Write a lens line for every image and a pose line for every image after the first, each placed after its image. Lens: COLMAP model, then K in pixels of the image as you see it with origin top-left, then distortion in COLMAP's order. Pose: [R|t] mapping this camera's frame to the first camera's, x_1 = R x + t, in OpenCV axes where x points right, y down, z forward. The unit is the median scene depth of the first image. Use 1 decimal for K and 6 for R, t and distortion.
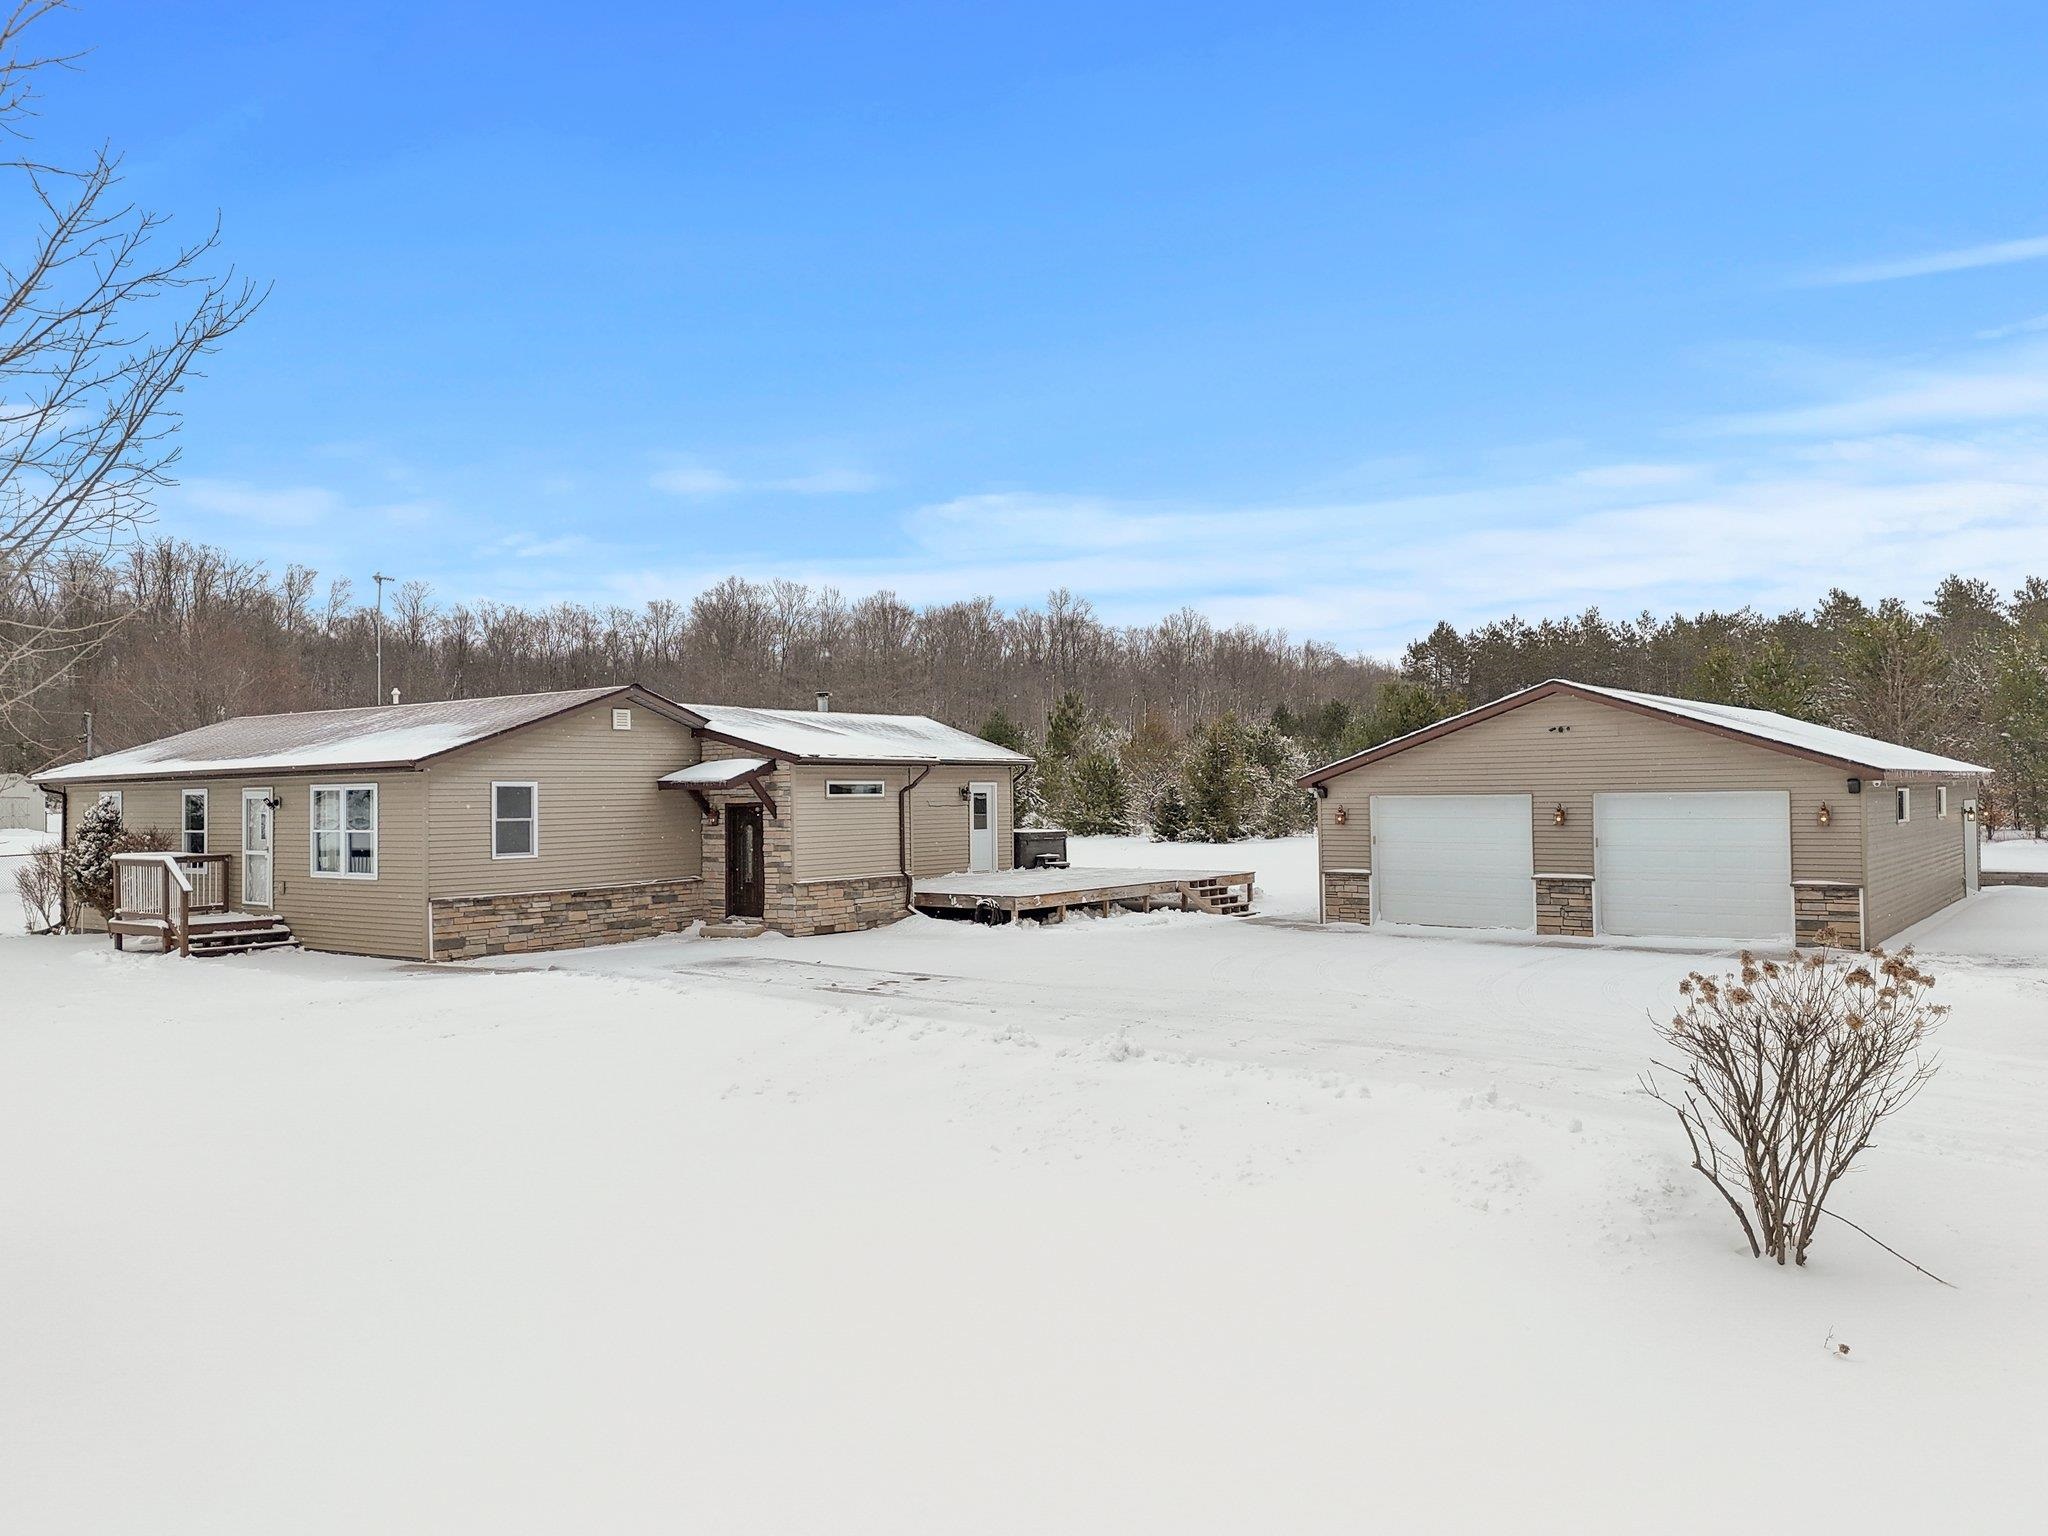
lens RADIAL K [[1546.6, 0, 1005.8], [0, 1546.6, 754.6], [0, 0, 1]] dist [0.080354, -0.015809]
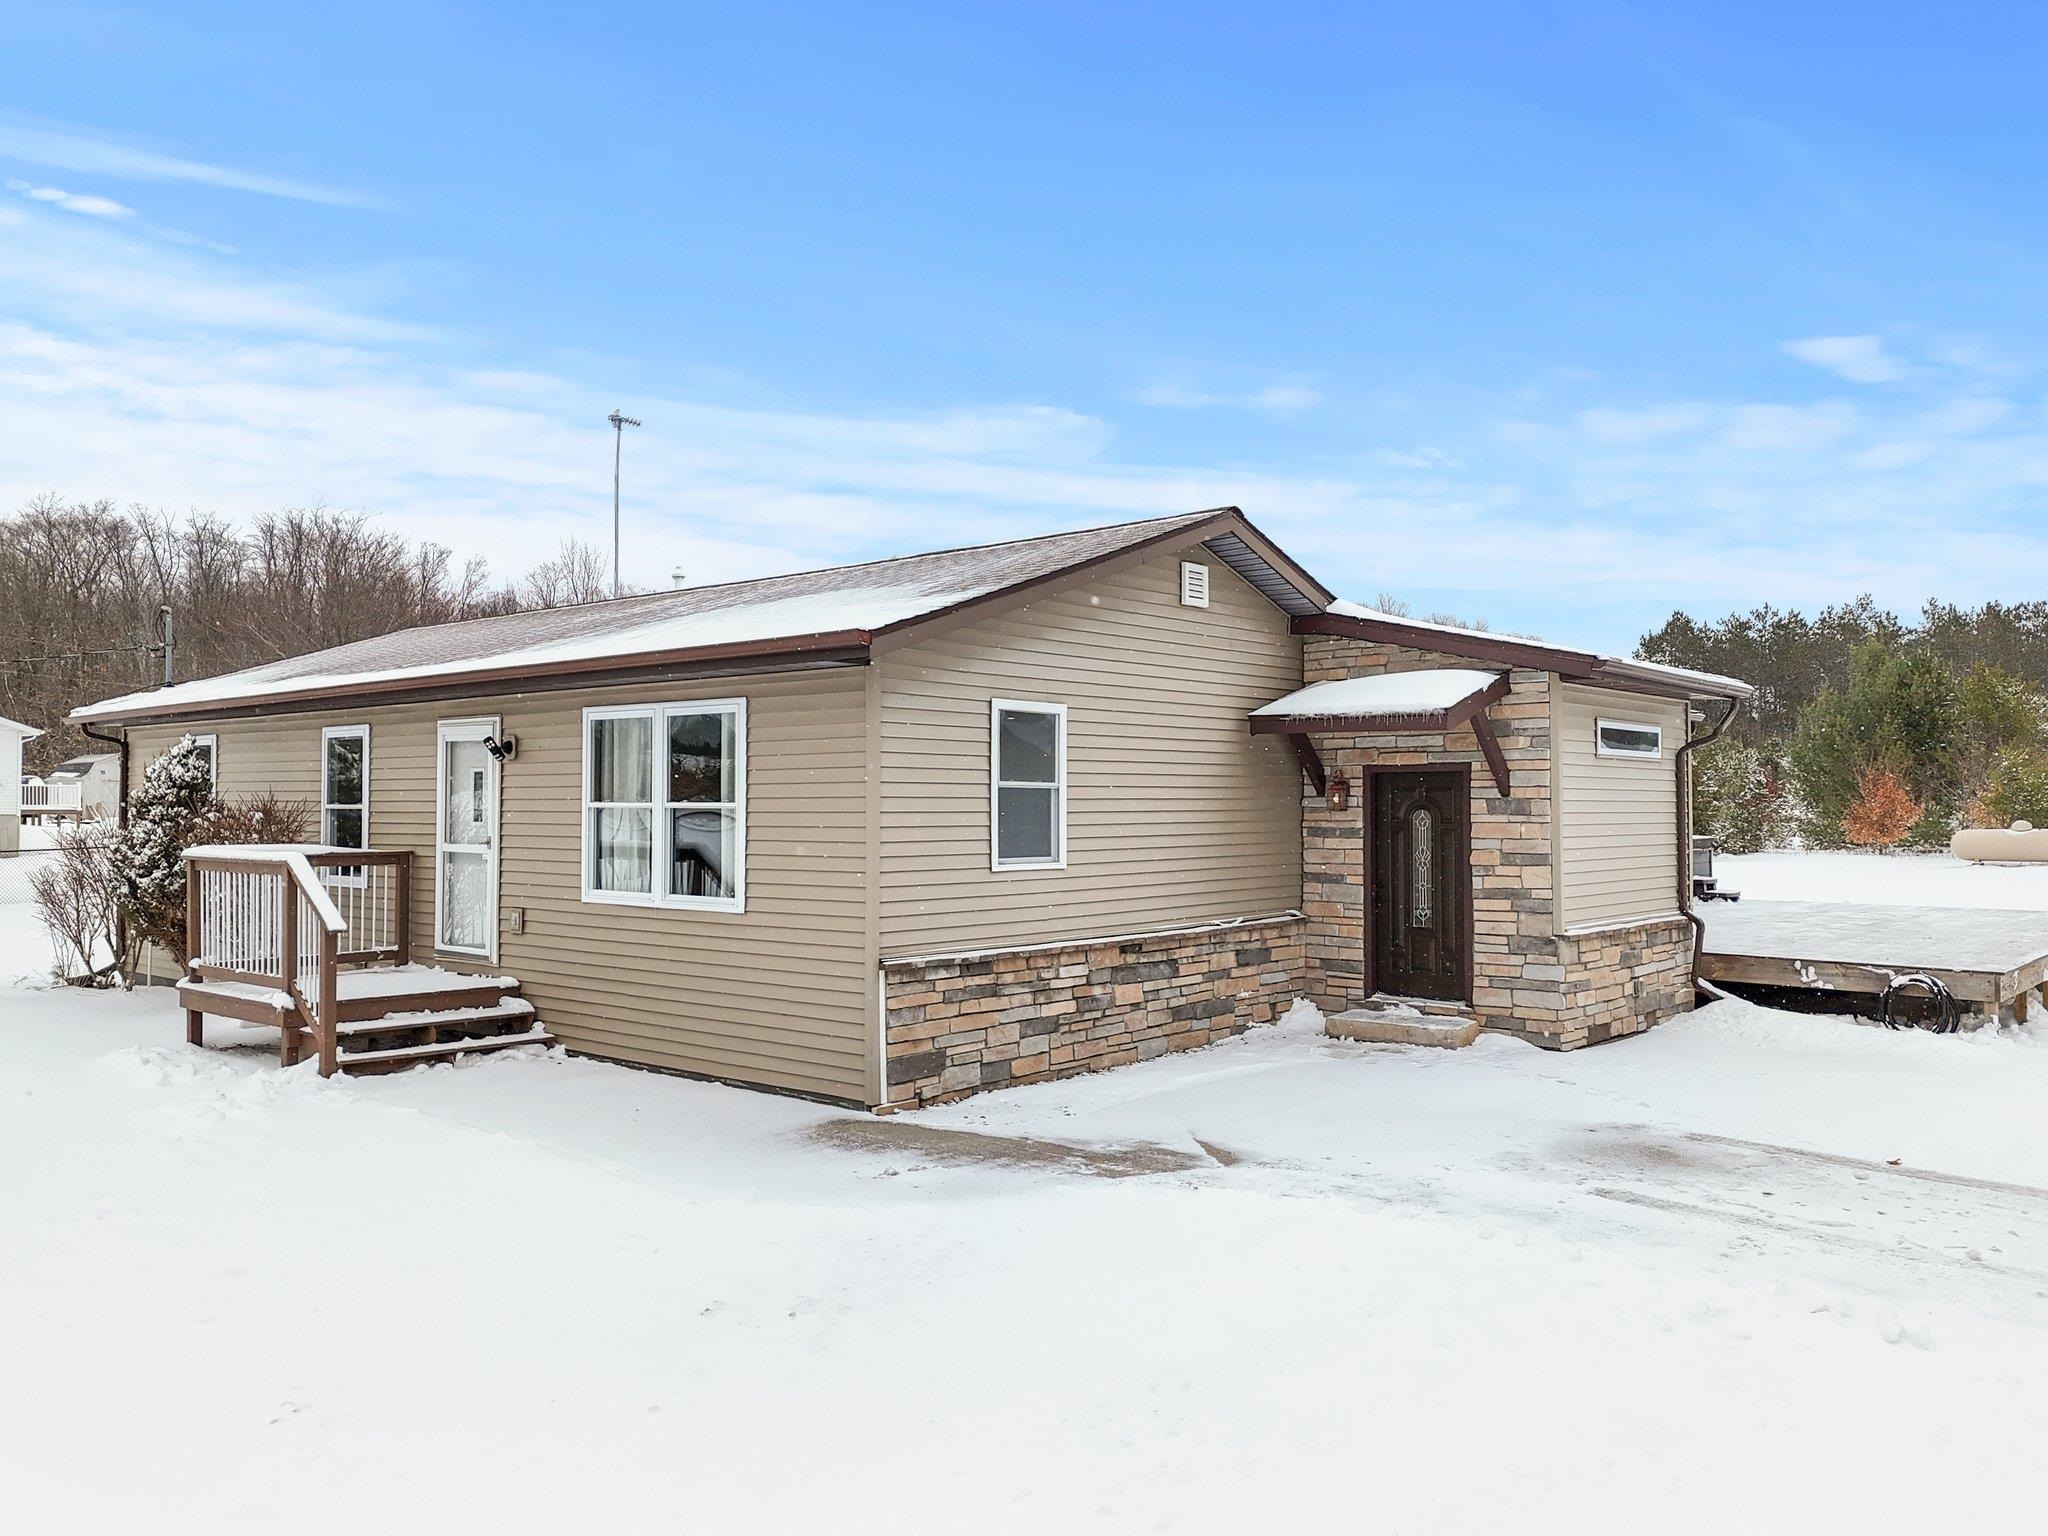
lens RADIAL K [[1546.6, 0, 1025.3], [0, 1546.6, 756.7], [0, 0, 1]] dist [0.080354, -0.015809]
pose [[0.997873, 0.012807, -0.063915, -0.206359], [-0.012934, 0.999915, -0.001568, 0.024428], [0.063890, 0.002392, 0.997954, 0.398996]]
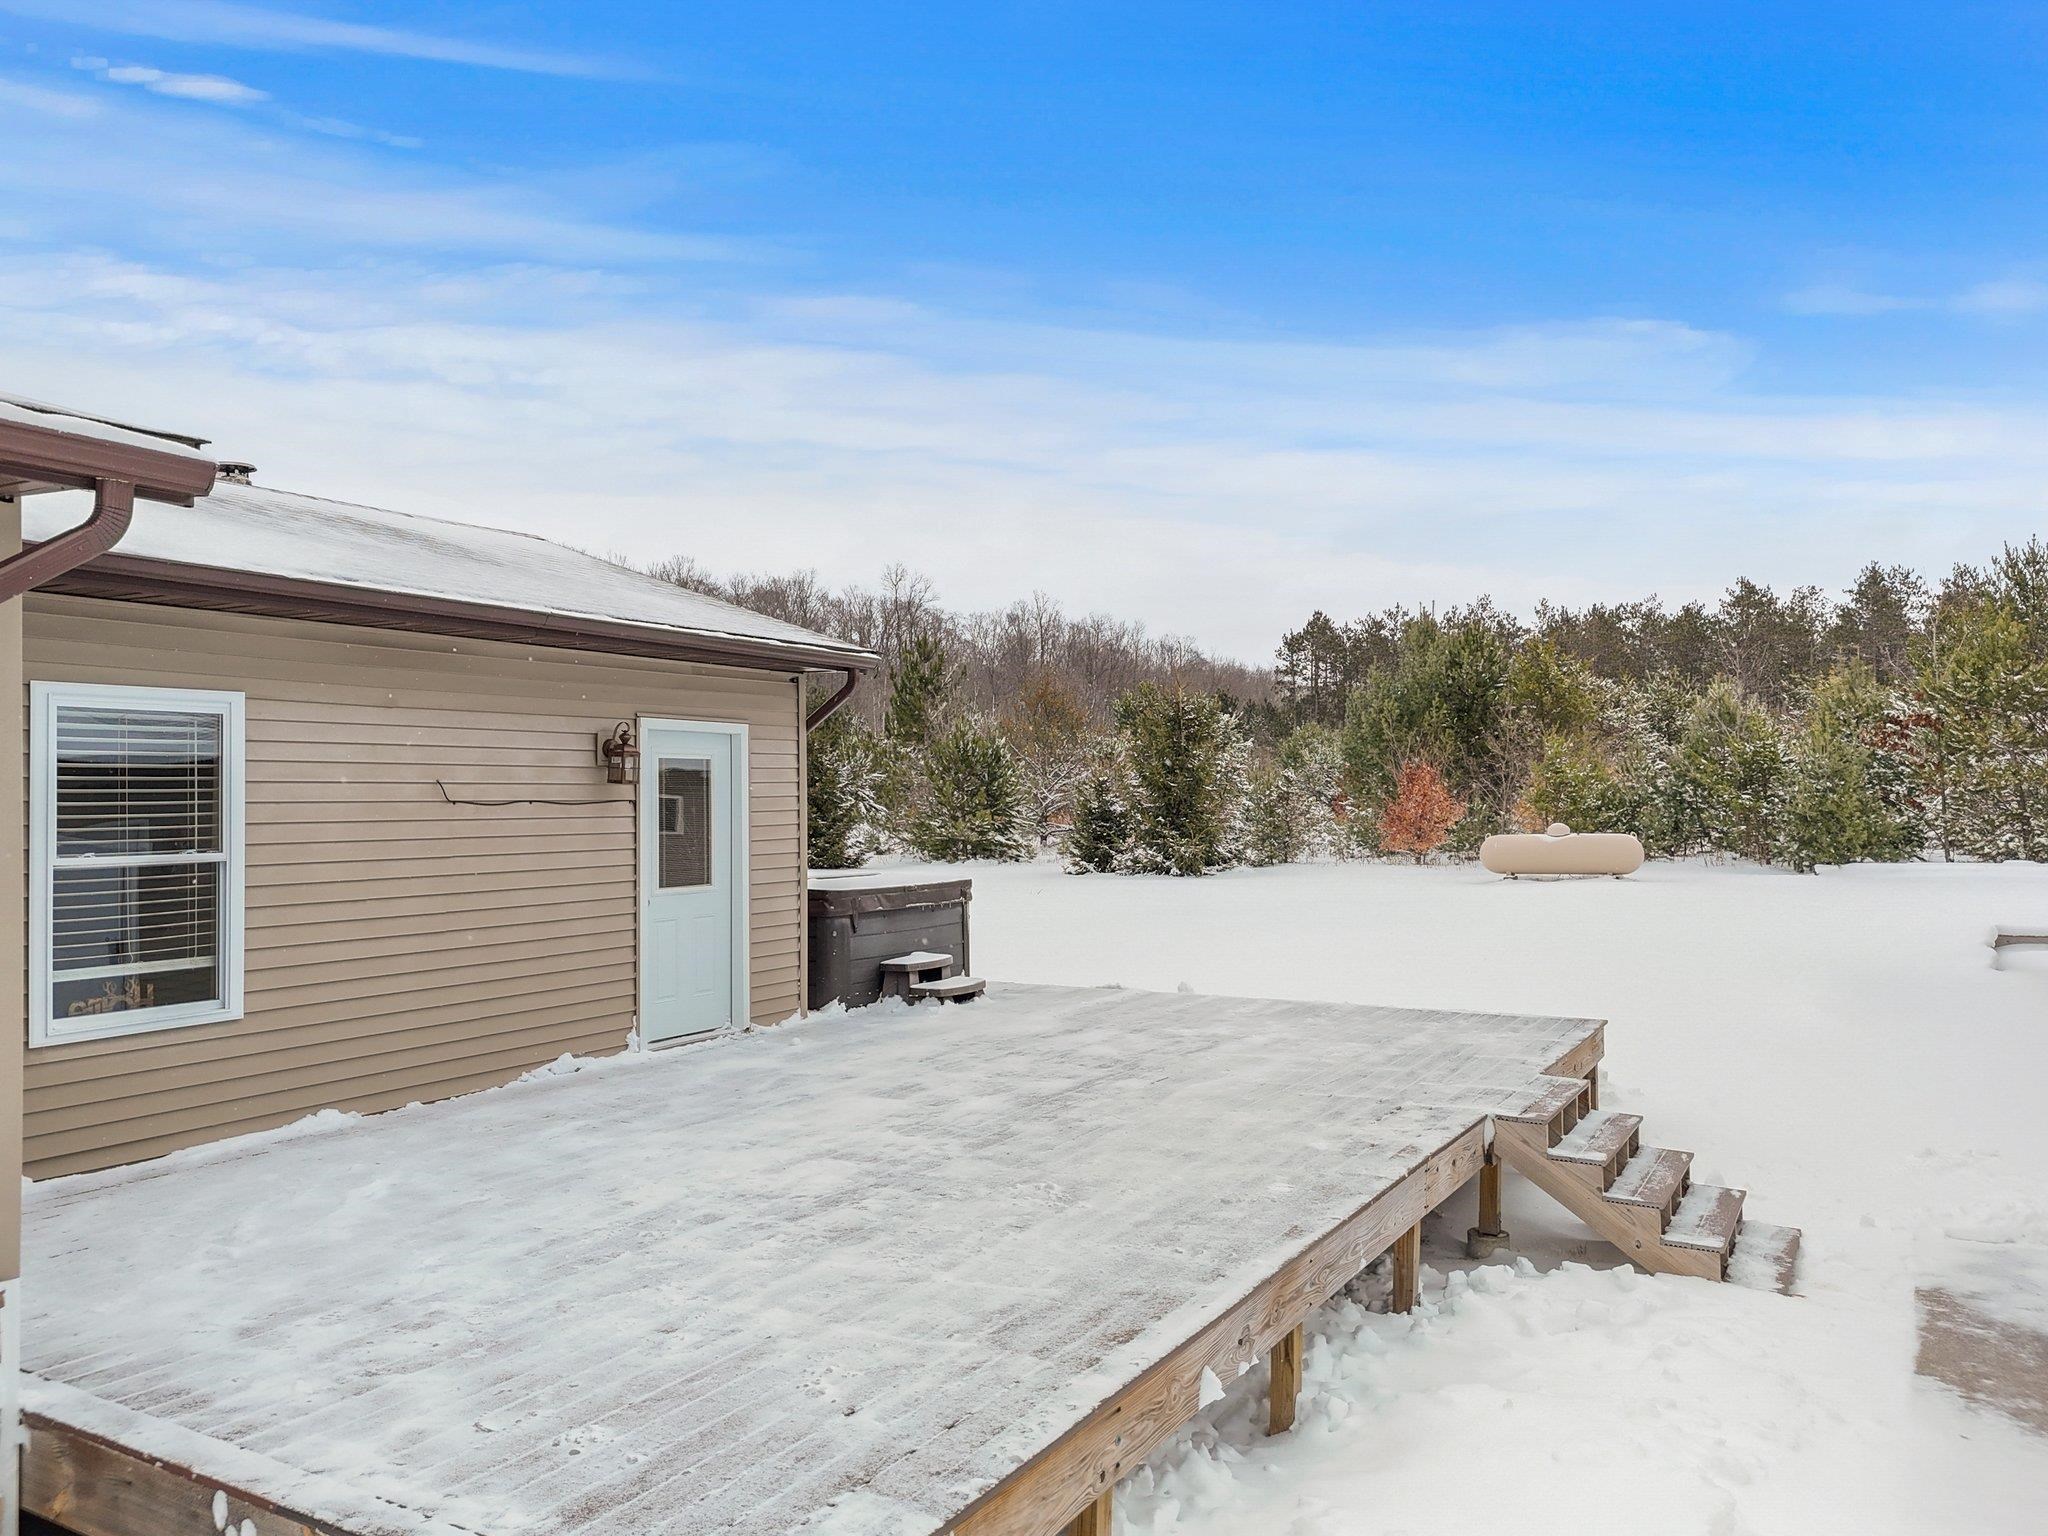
lens RADIAL K [[1546.6, 0, 1025.9], [0, 1546.6, 754.8], [0, 0, 1]] dist [0.080354, -0.015809]
pose [[0.992473, 0.003289, 0.122419, 0.010724], [-0.002431, 0.999971, -0.007159, 0.026457], [-0.122439, 0.006808, 0.992453, 0.712721]]
